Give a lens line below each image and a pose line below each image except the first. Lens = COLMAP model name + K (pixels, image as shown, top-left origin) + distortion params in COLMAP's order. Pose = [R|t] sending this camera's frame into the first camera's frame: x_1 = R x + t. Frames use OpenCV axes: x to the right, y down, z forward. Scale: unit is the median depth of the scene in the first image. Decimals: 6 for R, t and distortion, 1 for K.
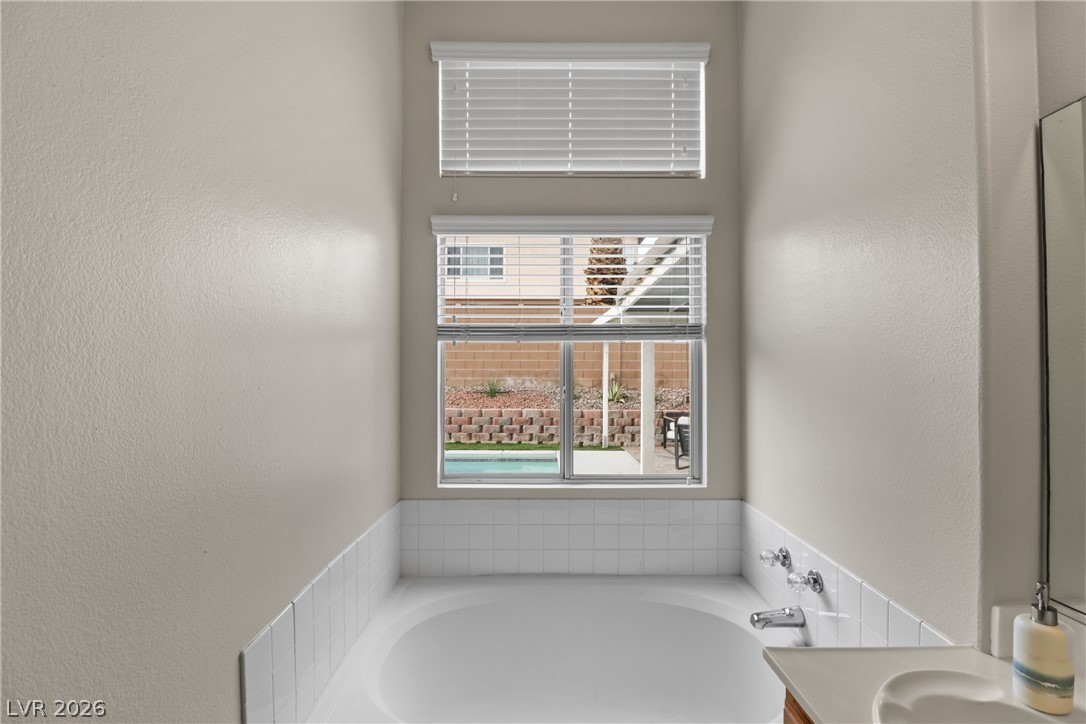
lens RADIAL K [[523.8, 0, 543.0], [0, 523.8, 362.0], [0, 0, 1]] dist [-0.000033, -0.049356]
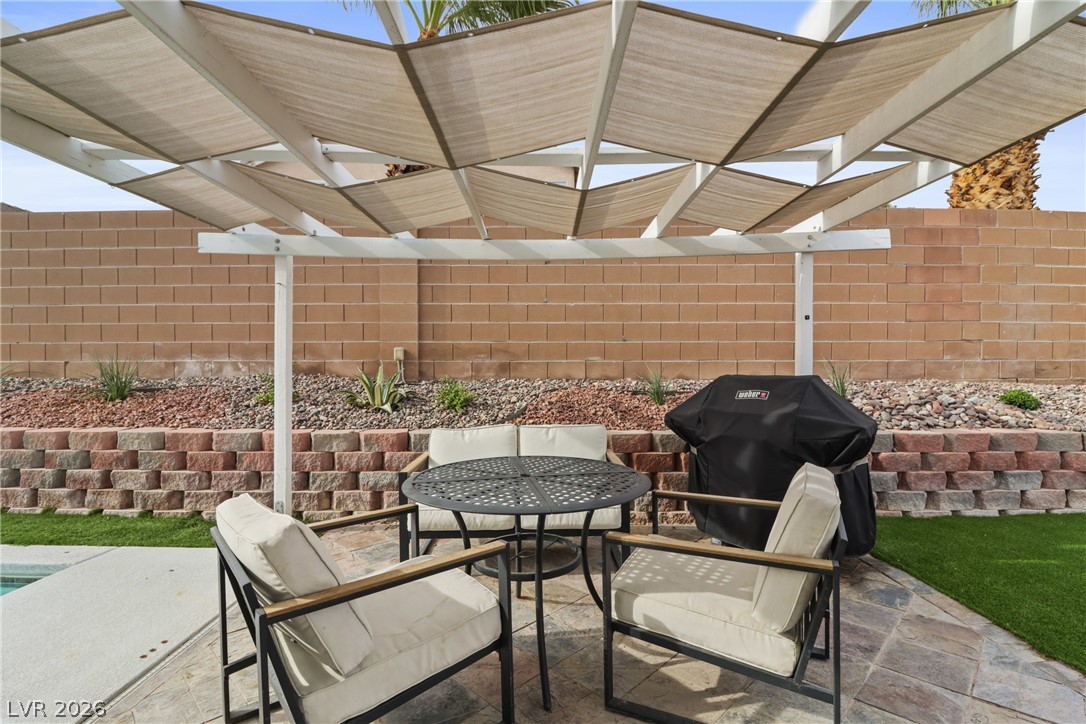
lens RADIAL K [[504.3, 0, 543.0], [0, 504.3, 362.0], [0, 0, 1]] dist [0.001307, -0.013233]
pose [[0.999975, -0.003879, 0.005902, 0.298218], [0.003825, 0.999950, 0.009235, 0.033974], [-0.005937, -0.009212, 0.999940, 0.604661]]
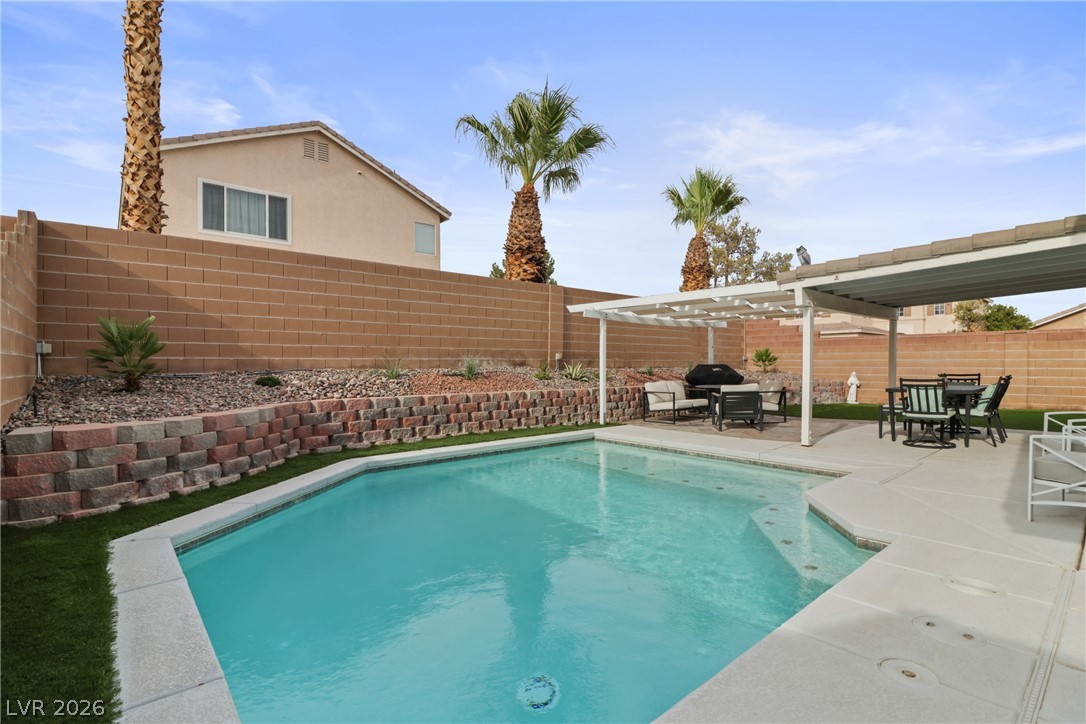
lens RADIAL K [[517.7, 0, 545.8], [0, 517.7, 365.1], [0, 0, 1]] dist [0.002987, -0.013541]
pose [[0.753637, -0.006205, 0.657262, -0.606522], [-0.006928, 0.999825, 0.017382, 0.029747], [-0.657255, -0.017653, 0.753462, 0.303485]]
